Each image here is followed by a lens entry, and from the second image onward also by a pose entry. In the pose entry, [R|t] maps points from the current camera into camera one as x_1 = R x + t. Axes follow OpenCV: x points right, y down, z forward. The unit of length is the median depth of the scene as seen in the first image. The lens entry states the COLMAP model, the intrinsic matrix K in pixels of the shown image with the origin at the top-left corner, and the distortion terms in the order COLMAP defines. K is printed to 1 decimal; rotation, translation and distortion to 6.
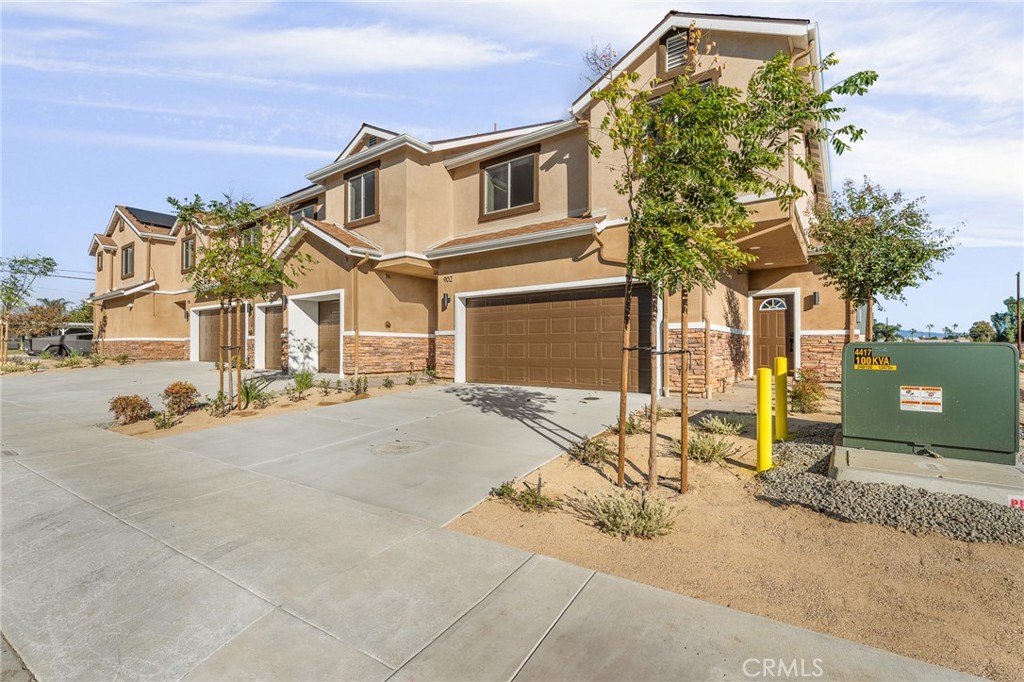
lens RADIAL K [[460.2, 0, 511.1], [0, 460.2, 339.9], [0, 0, 1]] dist [0.001498, 0.000367]
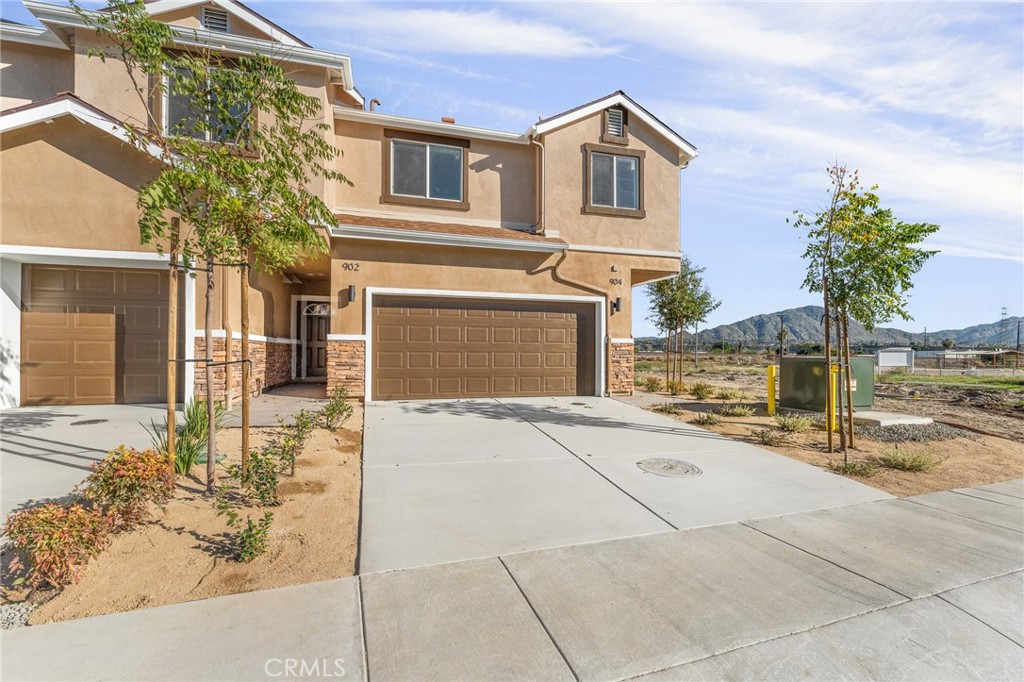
lens RADIAL K [[460.2, 0, 511.1], [0, 460.2, 349.2], [0, 0, 1]] dist [0.001498, 0.000367]
pose [[0.599330, 0.009312, 0.800448, -0.613150], [-0.019002, 0.999816, 0.002597, -0.003218], [-0.800277, -0.016767, 0.599396, 0.348118]]
